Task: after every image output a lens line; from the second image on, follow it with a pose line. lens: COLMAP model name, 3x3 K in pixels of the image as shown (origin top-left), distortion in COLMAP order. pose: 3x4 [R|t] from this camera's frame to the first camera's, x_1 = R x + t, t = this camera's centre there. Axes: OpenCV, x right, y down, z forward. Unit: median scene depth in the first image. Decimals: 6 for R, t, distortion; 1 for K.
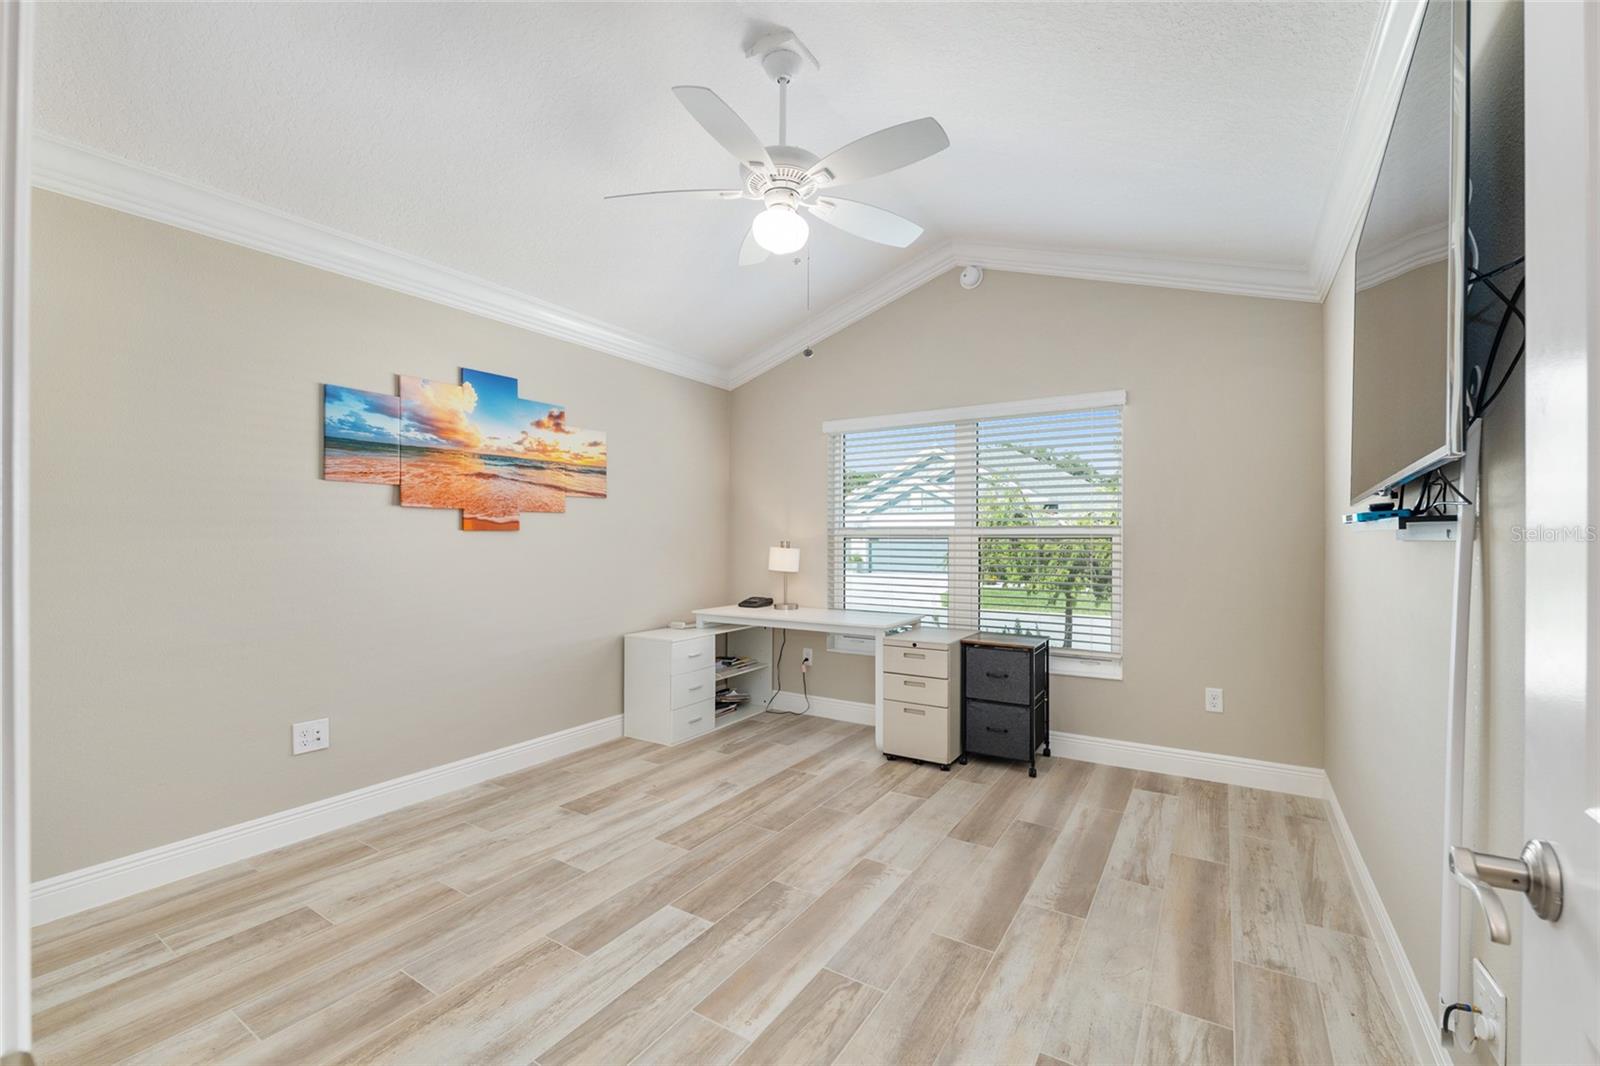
lens RADIAL K [[653.5, 0, 801.0], [0, 653.5, 539.4], [0, 0, 1]] dist [-0.009922, -0.000836]
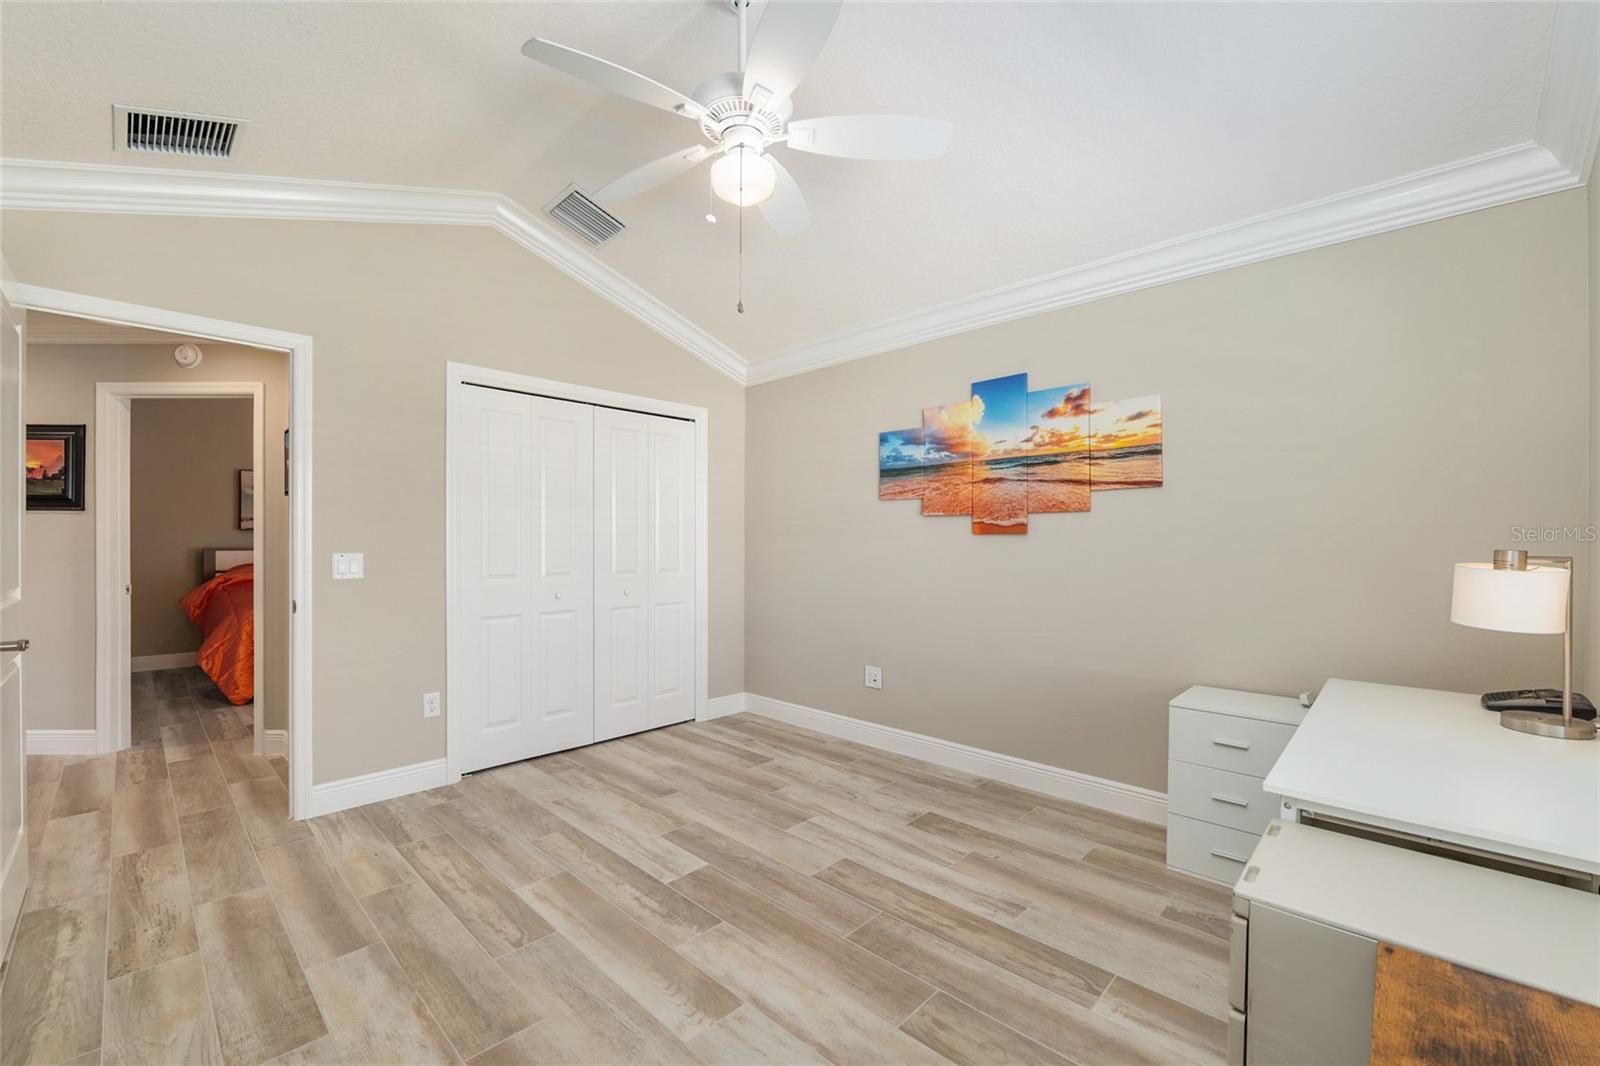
lens RADIAL K [[653.5, 0, 801.0], [0, 653.5, 539.4], [0, 0, 1]] dist [-0.009922, -0.000836]
pose [[-0.187282, -0.005884, -0.982289, 0.609655], [-0.005688, 0.999972, -0.004905, 0.001863], [0.982290, 0.004669, -0.187310, 0.944980]]
